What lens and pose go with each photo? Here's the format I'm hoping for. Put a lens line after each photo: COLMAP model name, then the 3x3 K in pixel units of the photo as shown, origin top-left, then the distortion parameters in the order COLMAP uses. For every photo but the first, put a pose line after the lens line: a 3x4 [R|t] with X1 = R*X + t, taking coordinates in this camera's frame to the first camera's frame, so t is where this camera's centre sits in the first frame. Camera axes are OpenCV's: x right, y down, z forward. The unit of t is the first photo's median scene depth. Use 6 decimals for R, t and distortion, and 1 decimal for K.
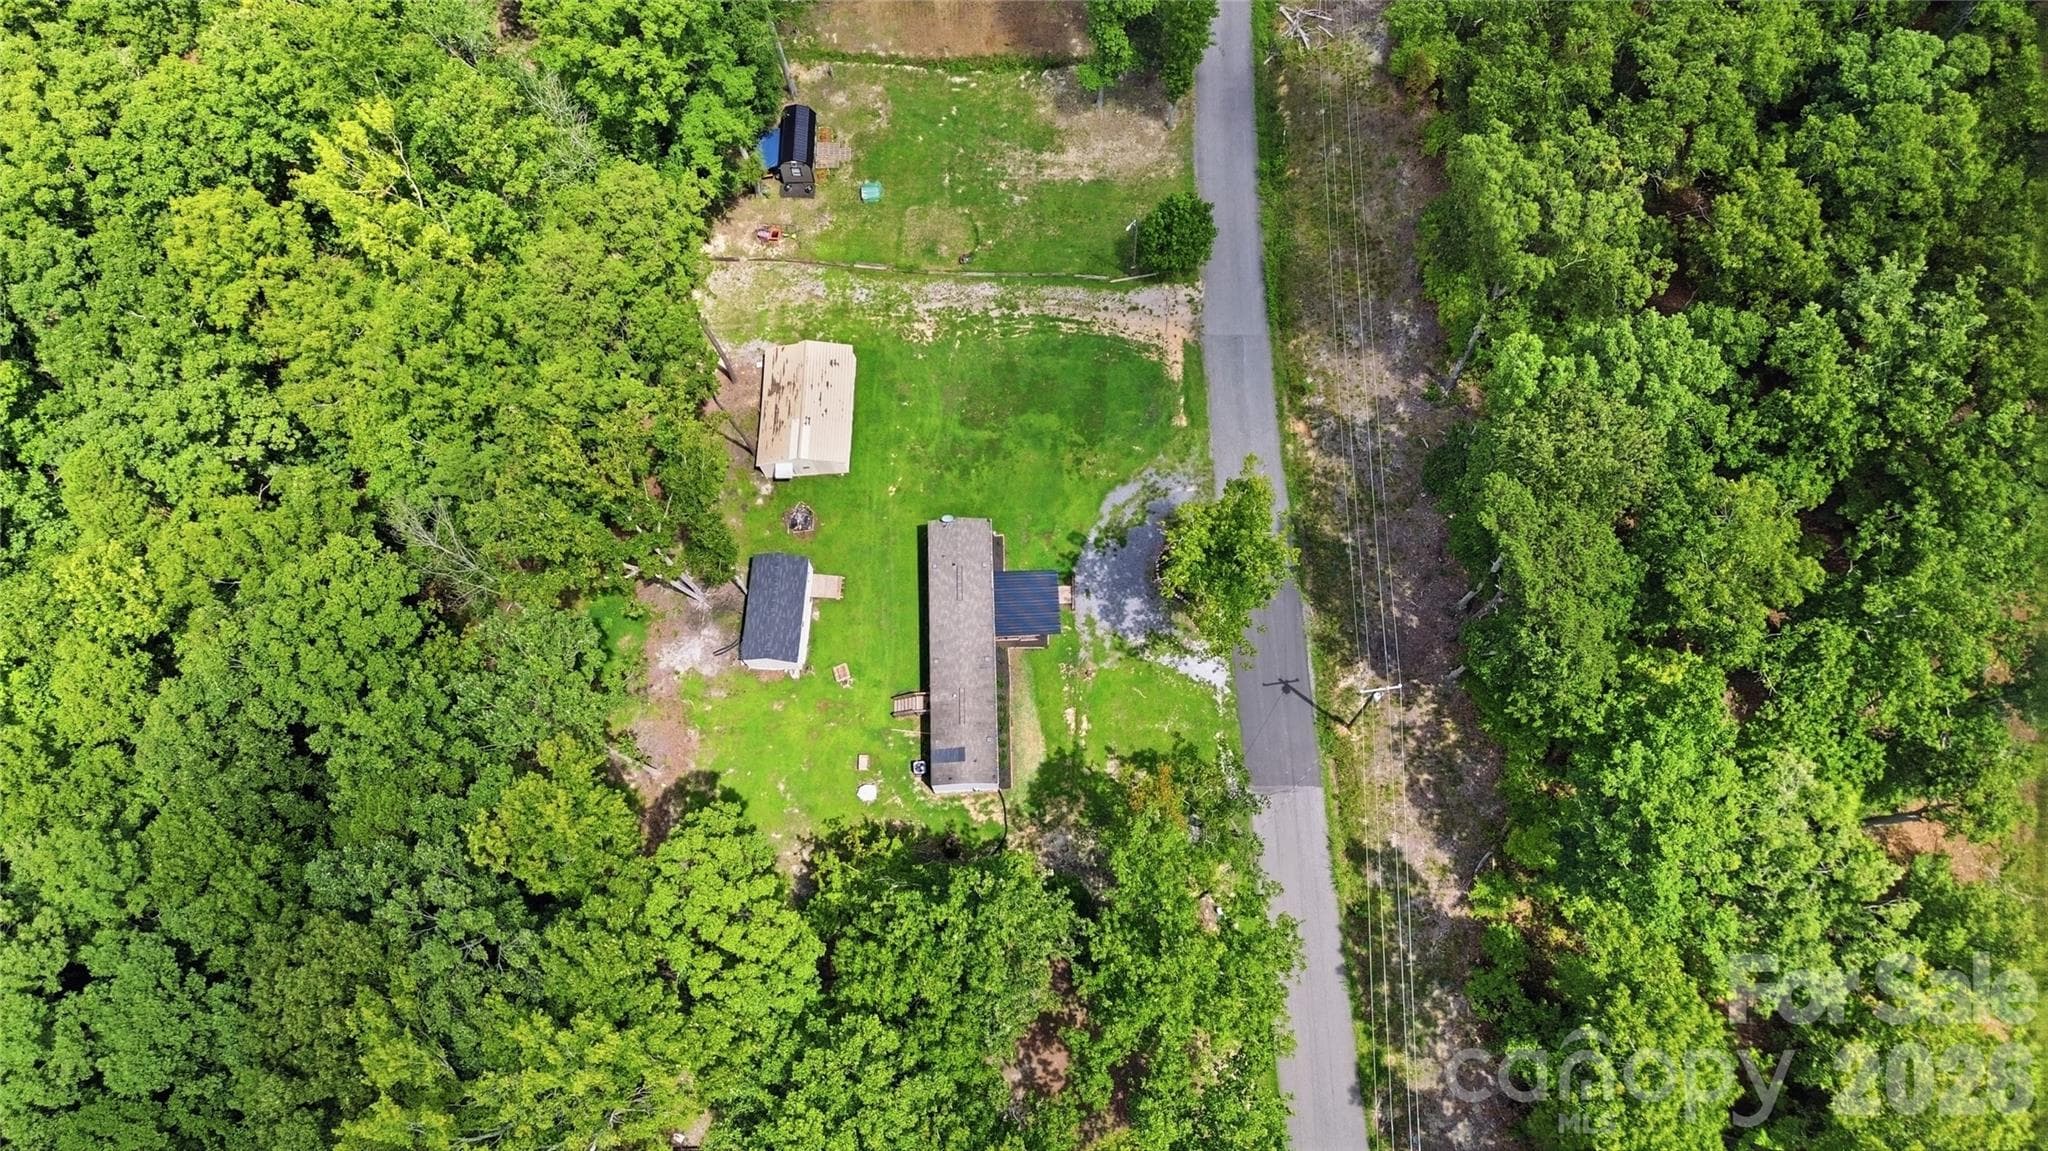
lens RADIAL K [[1421.3, 0, 1024.0], [0, 1421.3, 575.5], [0, 0, 1]] dist [0.095911, -0.099964]
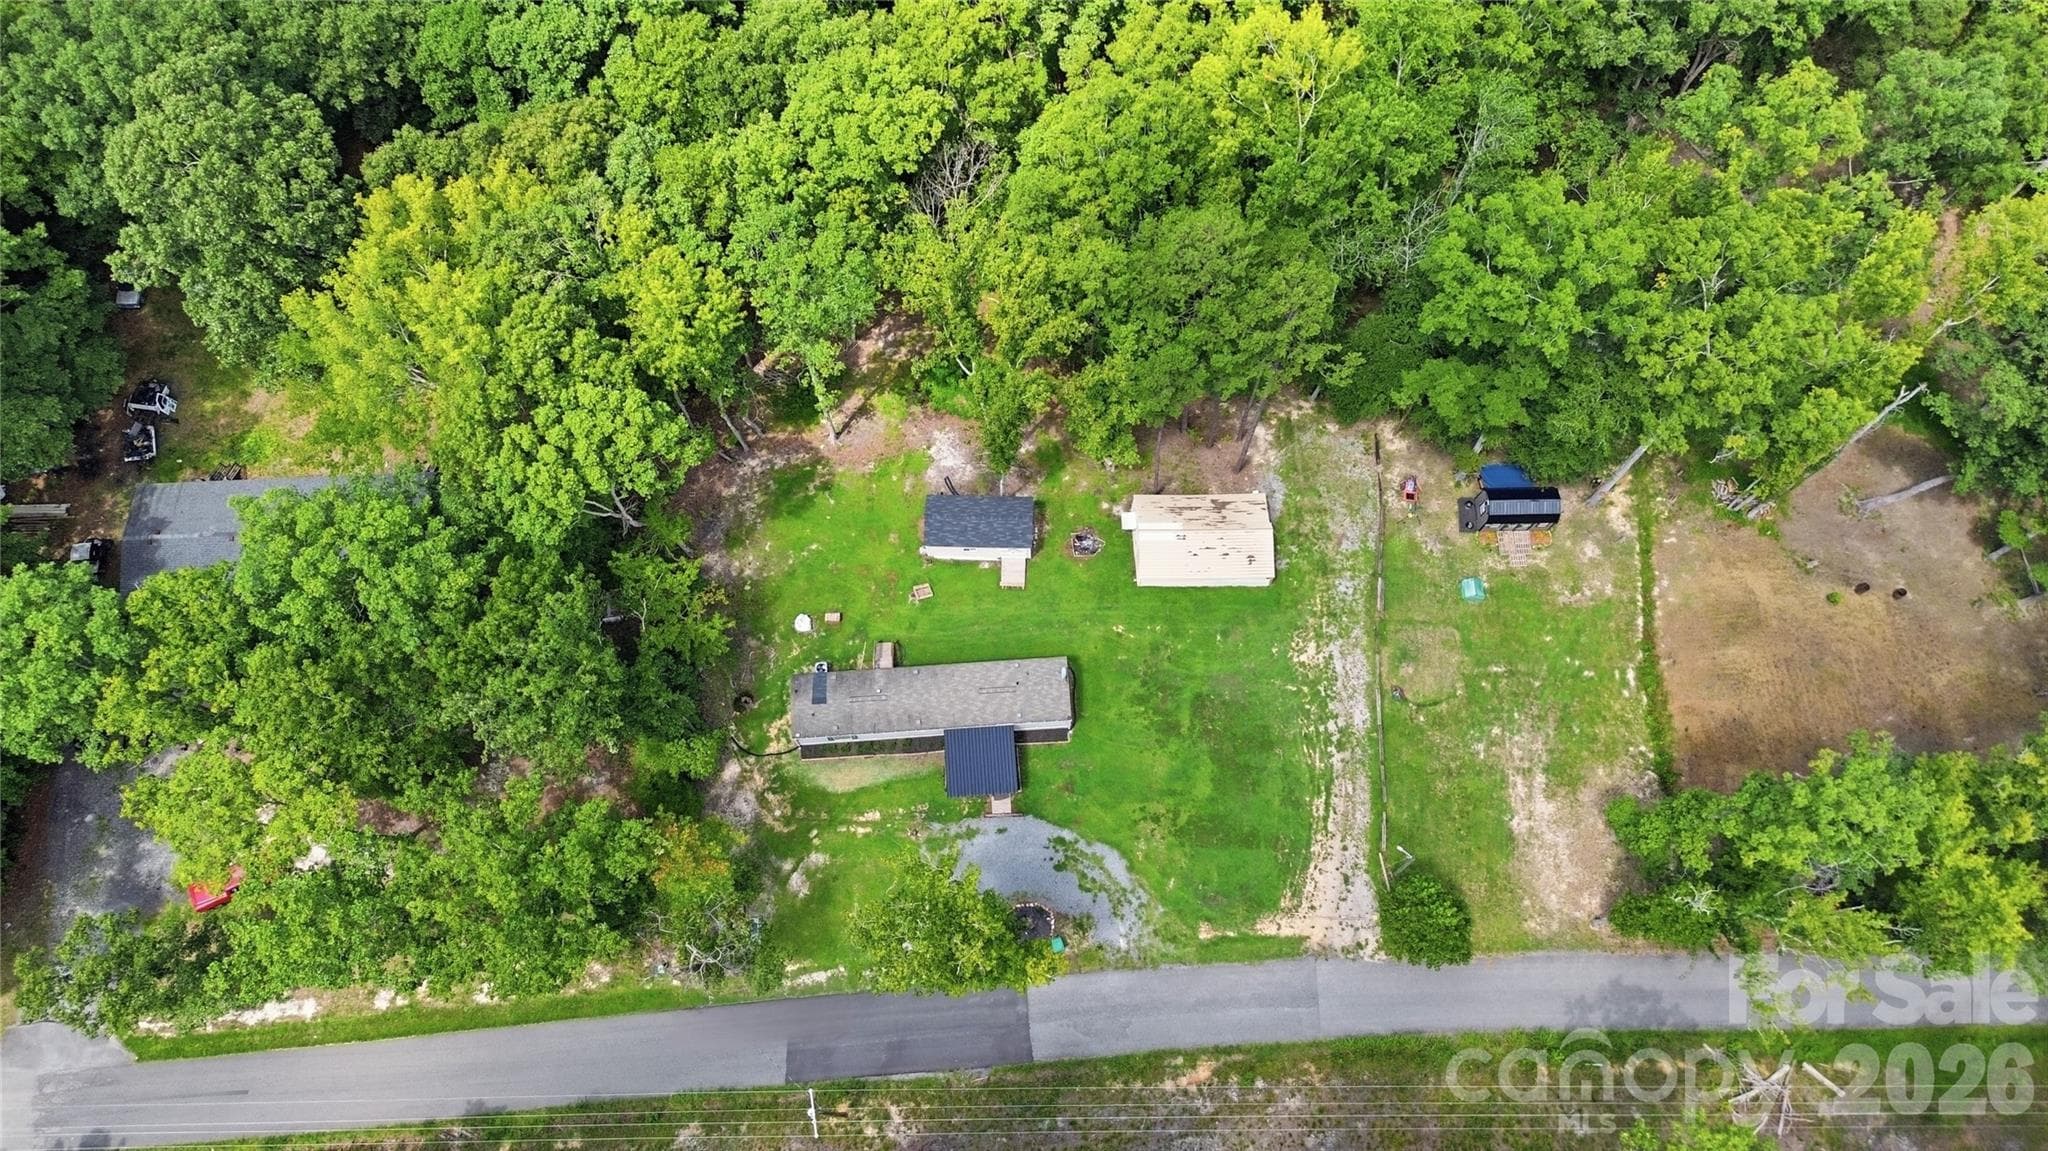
lens RADIAL K [[1421.3, 0, 1024.0], [0, 1421.3, 575.5], [0, 0, 1]] dist [0.095911, -0.099964]
pose [[0.030381, 0.954901, -0.295365, 0.151943], [-0.950002, 0.119459, 0.288489, -0.274381], [0.310763, 0.271833, 0.910787, 0.084913]]
